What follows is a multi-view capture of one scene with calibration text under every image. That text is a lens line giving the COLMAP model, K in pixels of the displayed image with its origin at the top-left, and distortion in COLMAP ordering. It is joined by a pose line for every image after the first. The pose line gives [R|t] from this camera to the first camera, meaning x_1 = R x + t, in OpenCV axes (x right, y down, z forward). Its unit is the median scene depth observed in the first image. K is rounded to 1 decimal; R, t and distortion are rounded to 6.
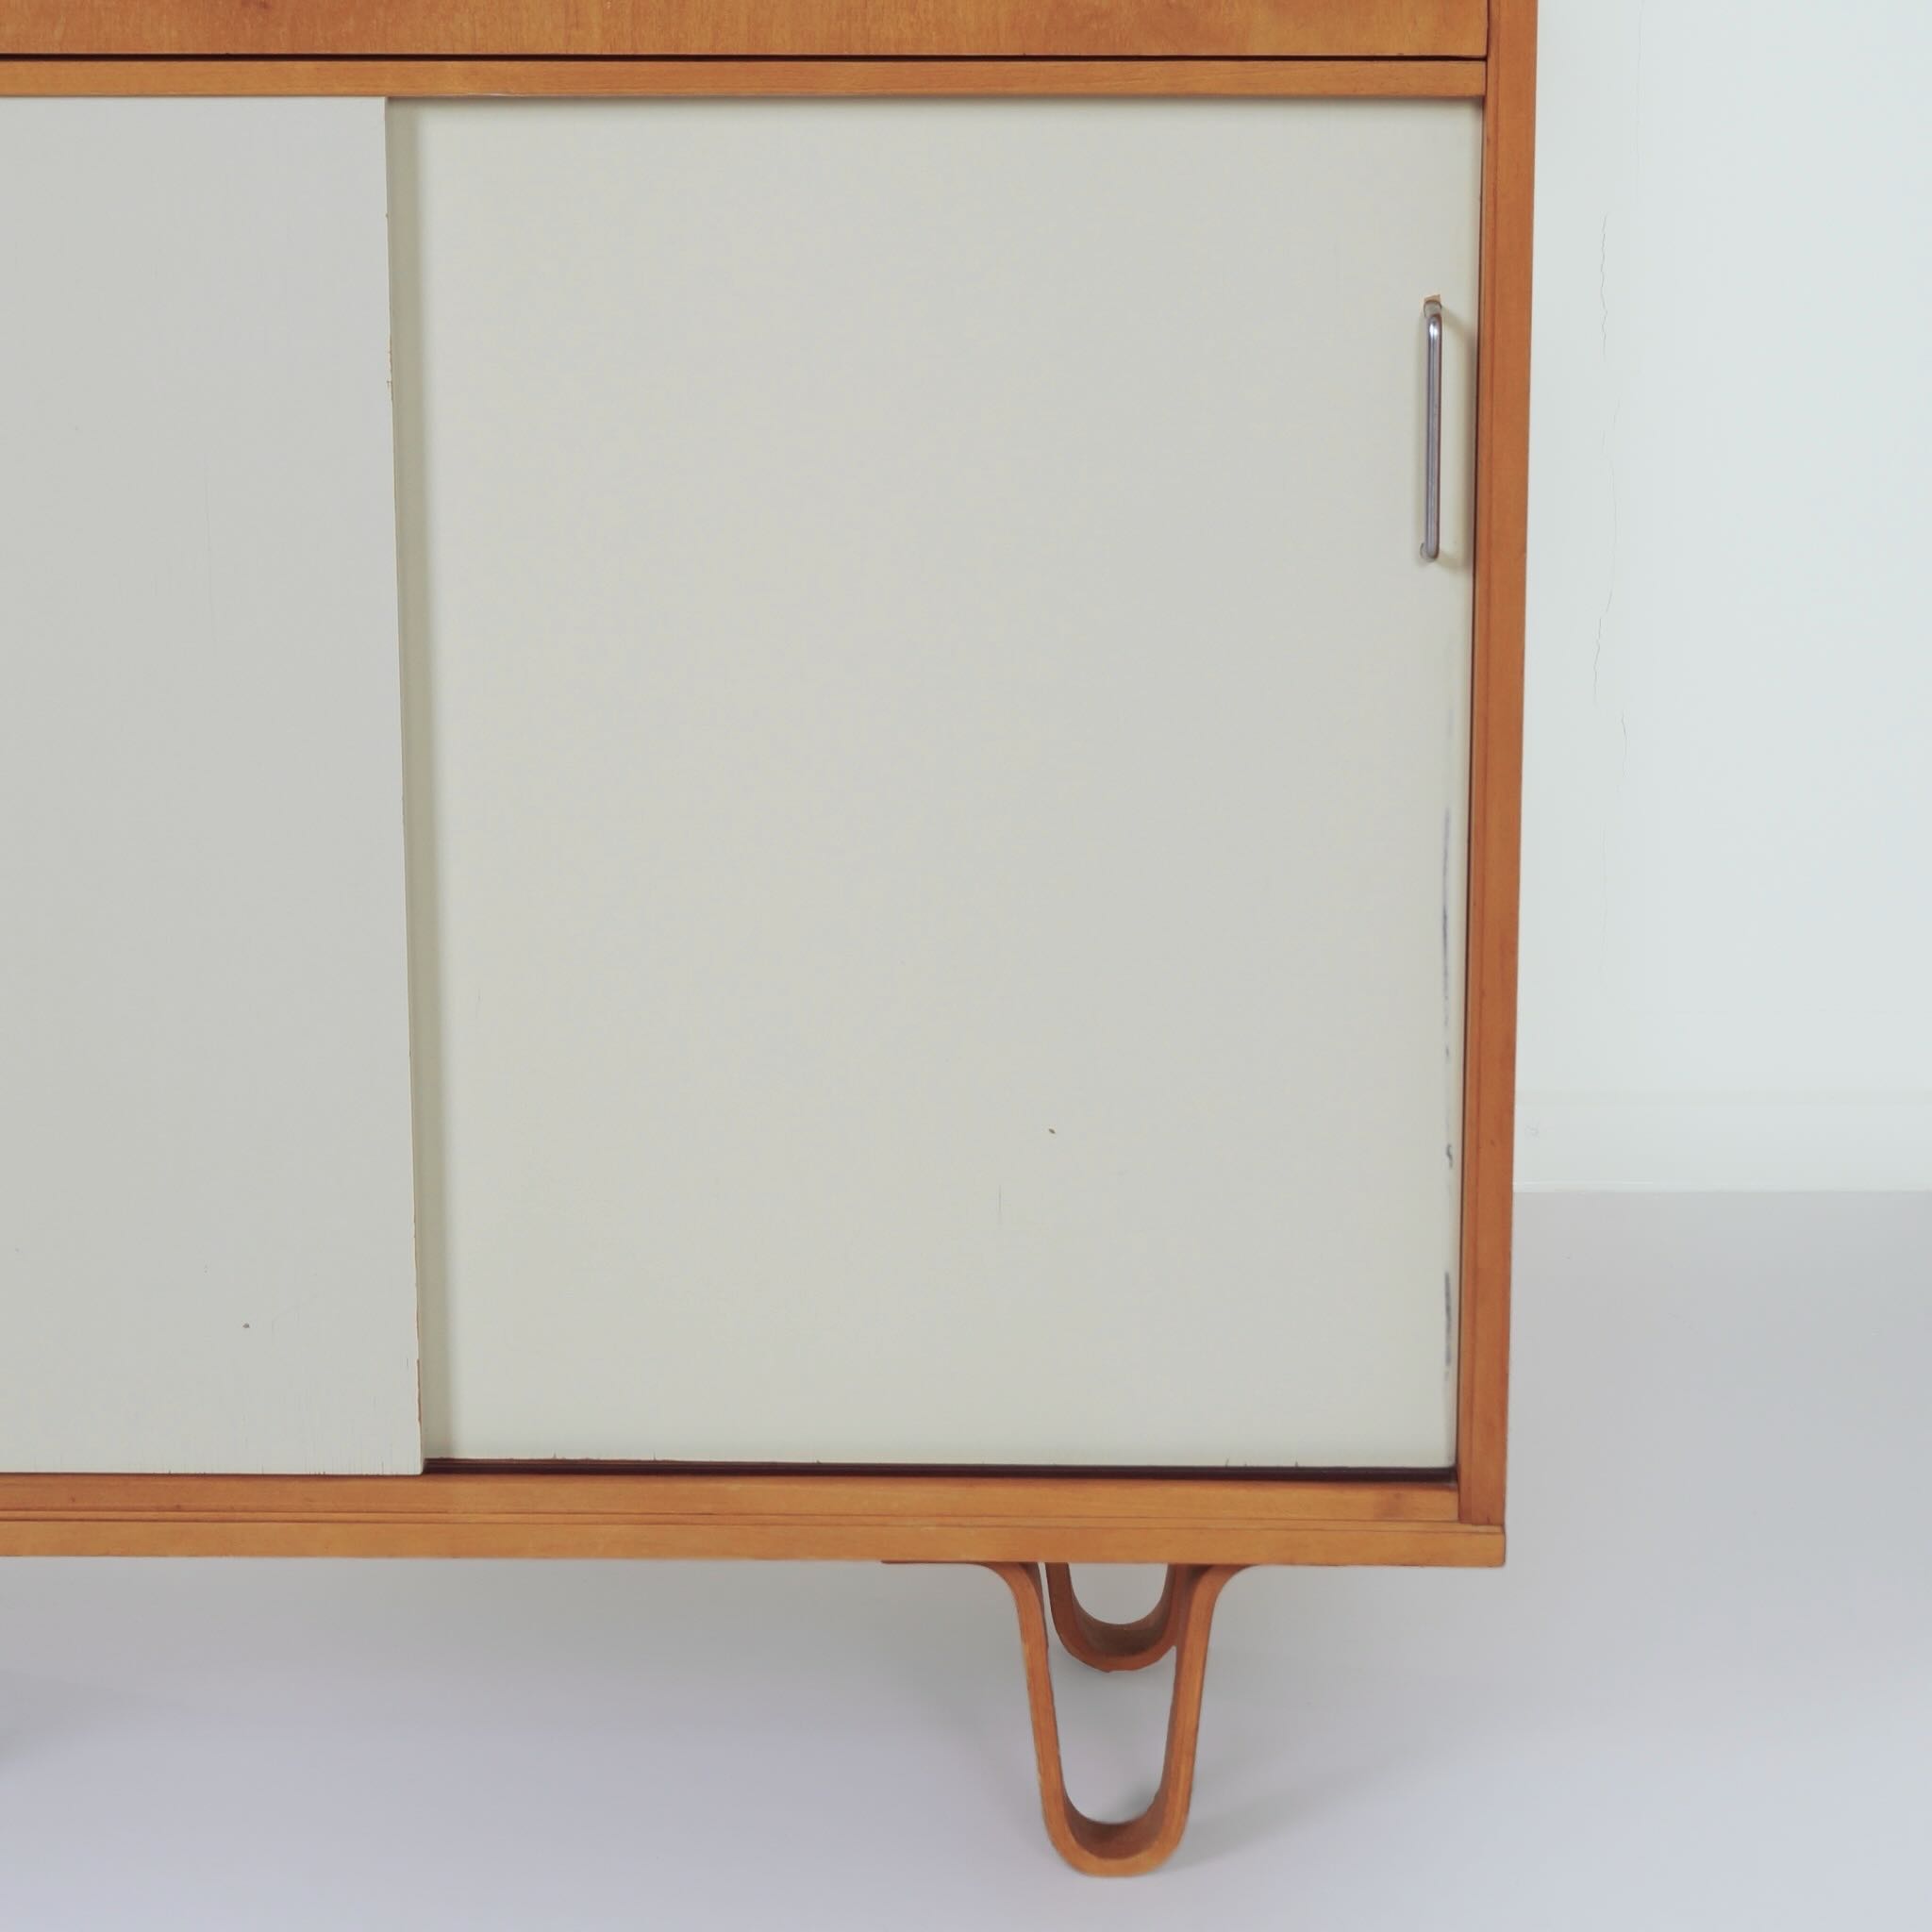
lens RADIAL K [[7626.3, 0, 966.0], [0, 7626.3, 966.0], [0, 0, 1]] dist [0.096505, -2.474073]
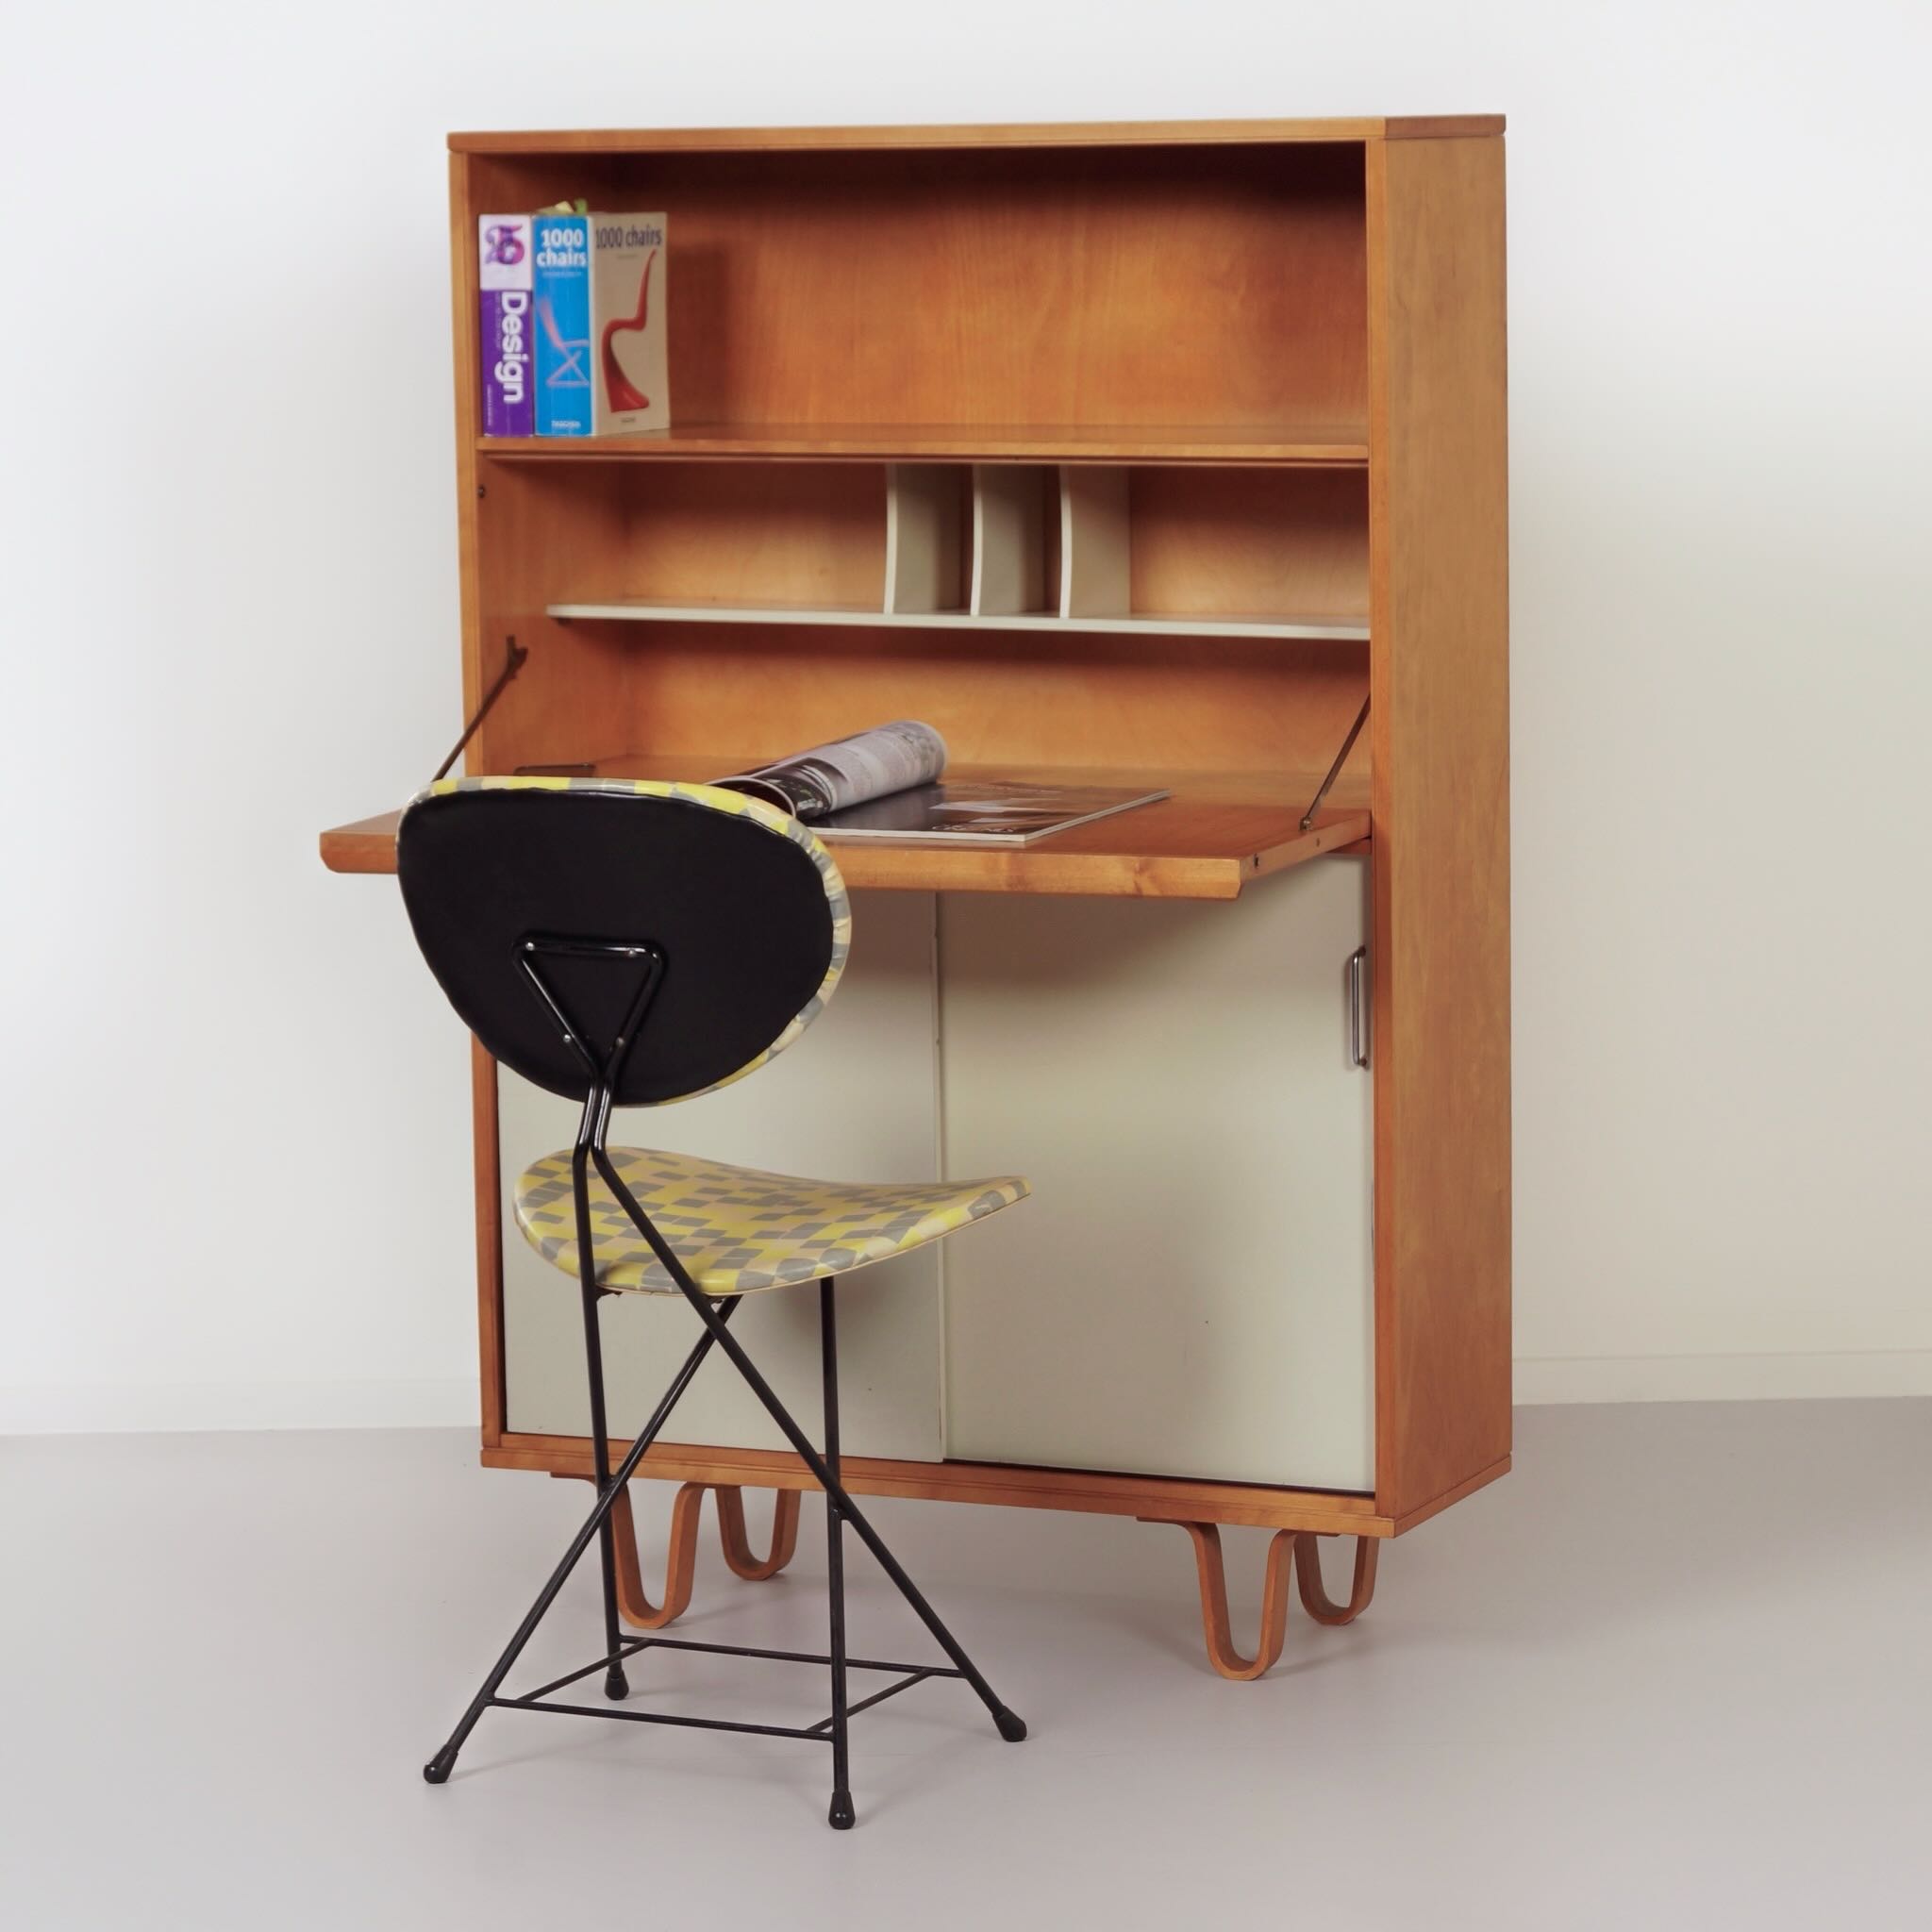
lens RADIAL K [[6696.5, 0, 966.0], [0, 6696.5, 966.0], [0, 0, 1]] dist [0.018428, 2.582143]
pose [[0.922737, 0.040135, -0.383335, 0.701249], [-0.098005, 0.986306, -0.132646, 0.188409], [0.372762, 0.159966, 0.914035, -0.830383]]
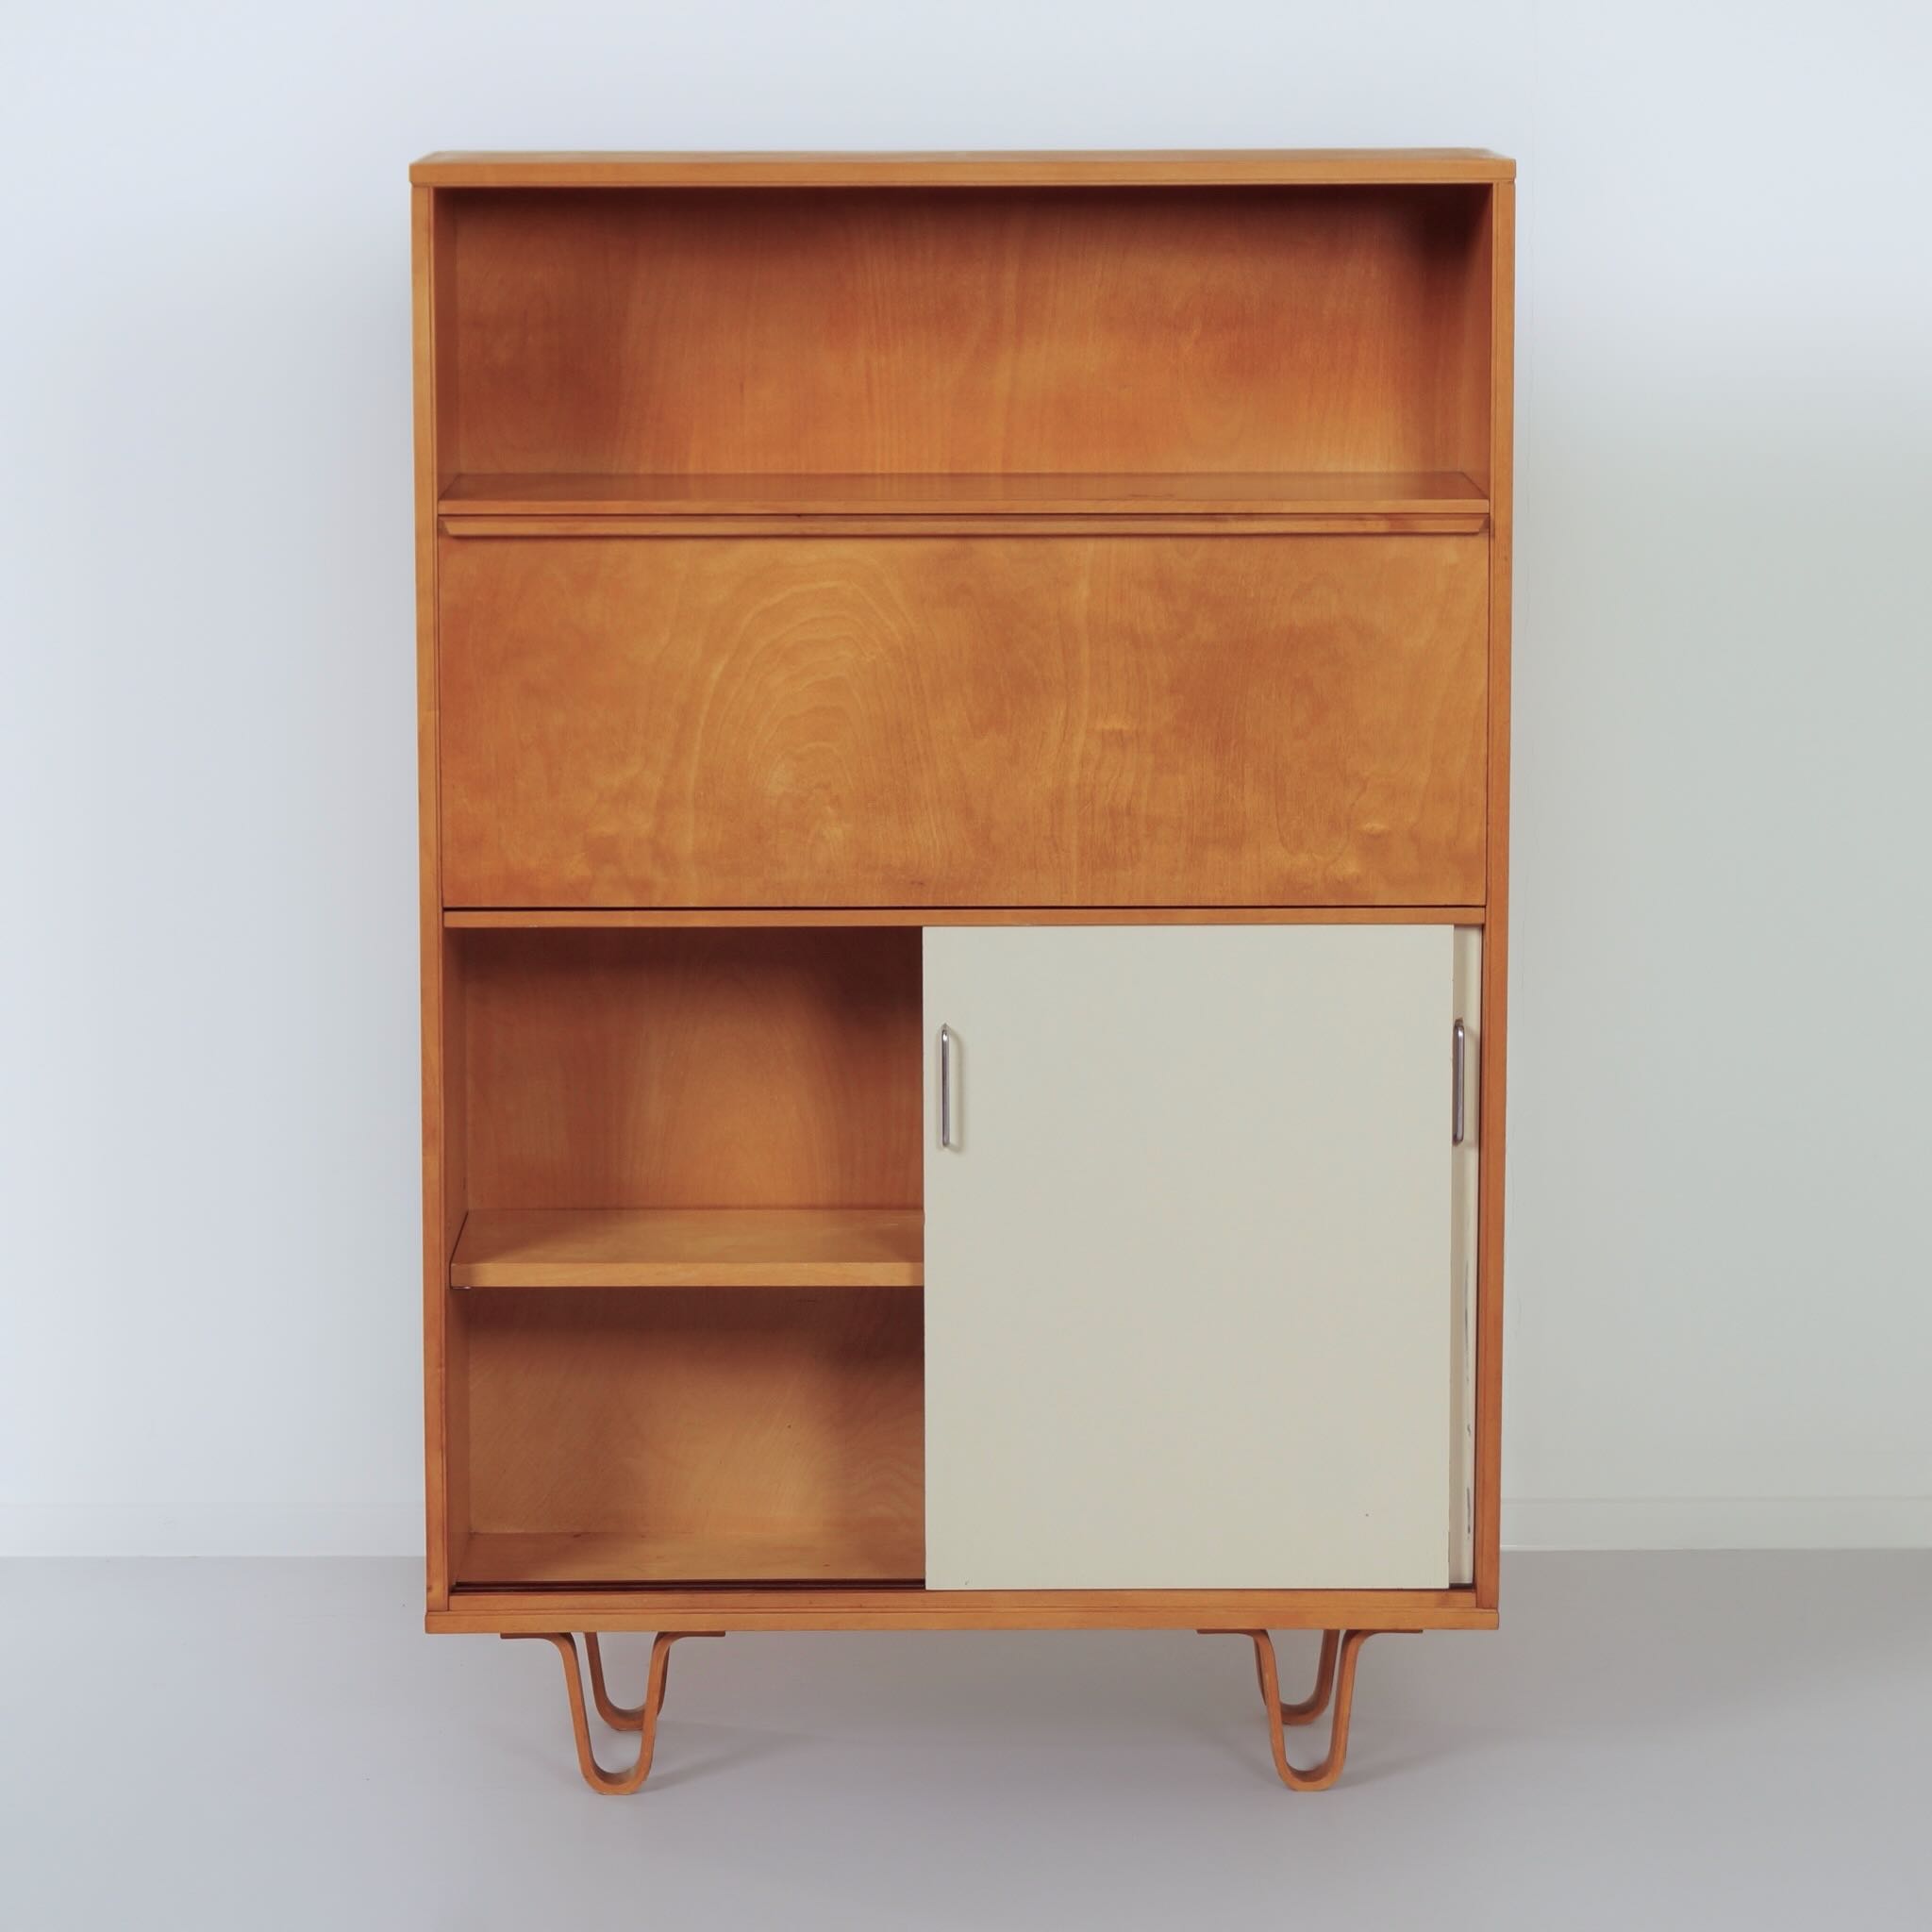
lens RADIAL K [[7626.3, 0, 966.0], [0, 7626.3, 966.0], [0, 0, 1]] dist [0.096505, -2.474073]
pose [[0.999492, -0.001757, 0.031811, -0.145251], [0.006338, 0.989488, -0.144479, 0.206065], [-0.031223, 0.144607, 0.988996, -1.116338]]
